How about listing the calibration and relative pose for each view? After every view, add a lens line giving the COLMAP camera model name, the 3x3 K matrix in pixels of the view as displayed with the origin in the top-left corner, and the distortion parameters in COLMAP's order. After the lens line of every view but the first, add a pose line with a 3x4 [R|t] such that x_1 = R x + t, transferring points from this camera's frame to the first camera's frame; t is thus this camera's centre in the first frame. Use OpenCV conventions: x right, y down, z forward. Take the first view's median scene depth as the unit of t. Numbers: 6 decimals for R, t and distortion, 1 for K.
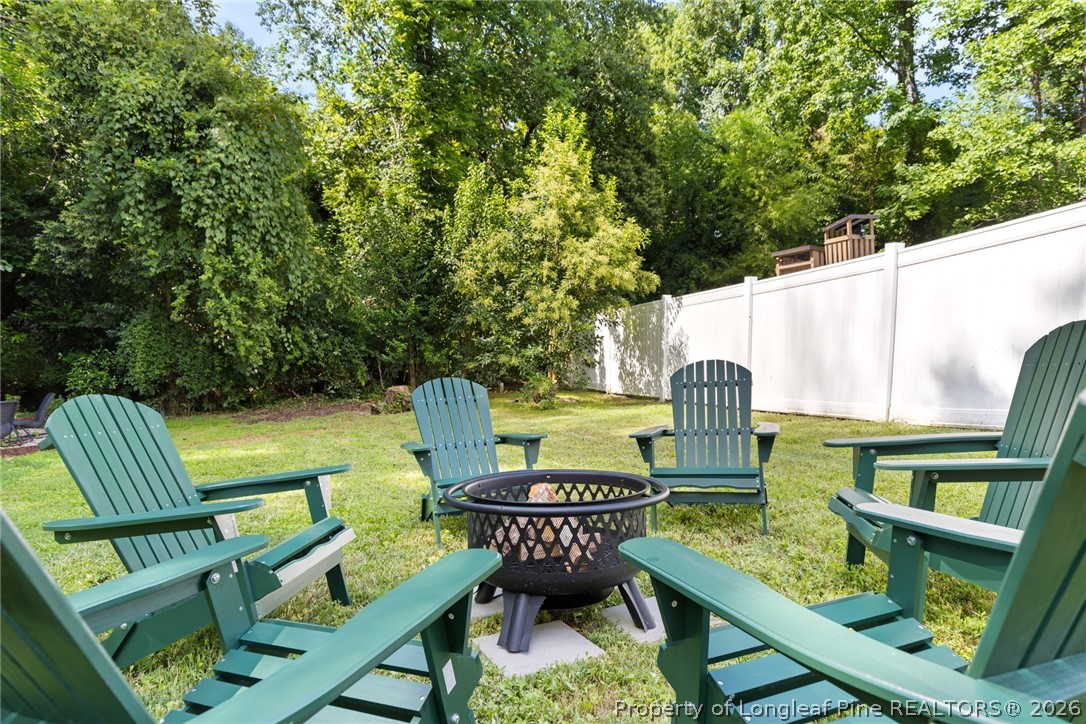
lens RADIAL K [[603.1, 0, 545.9], [0, 603.1, 344.7], [0, 0, 1]] dist [0.000610, 0.000739]
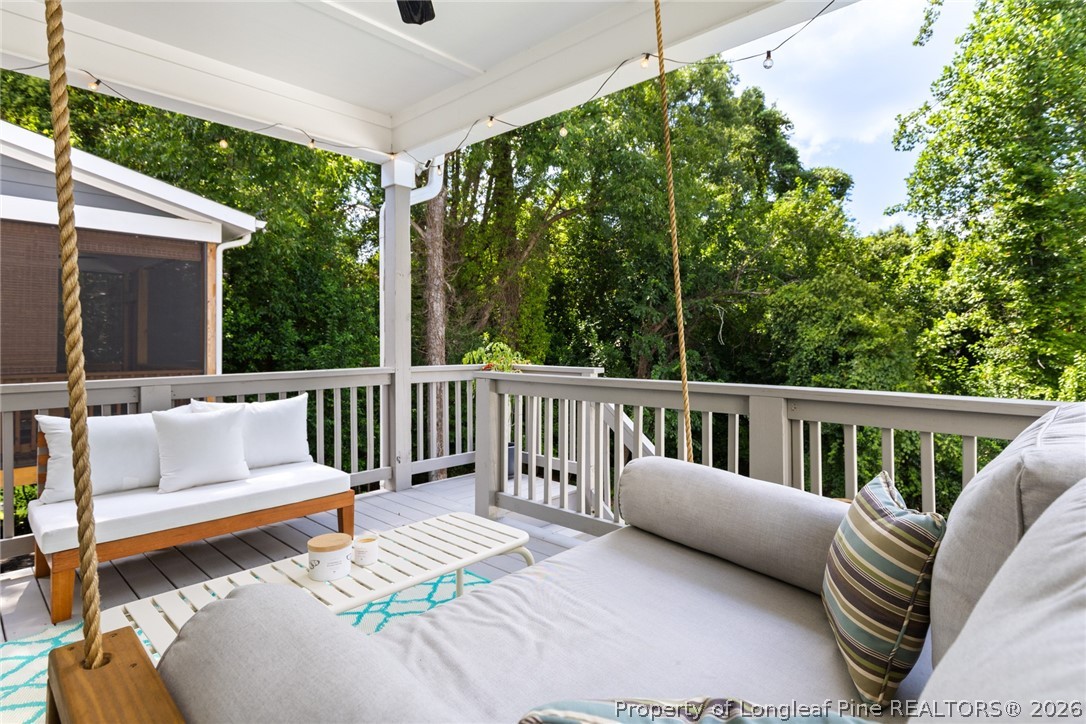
lens RADIAL K [[576.0, 0, 542.3], [0, 576.0, 342.8], [0, 0, 1]] dist [-0.006098, -0.001936]
pose [[0.505031, -0.009255, -0.863052, 0.312062], [-0.064077, 0.996781, -0.048185, -0.204777], [0.860719, 0.079636, 0.502812, -0.446434]]
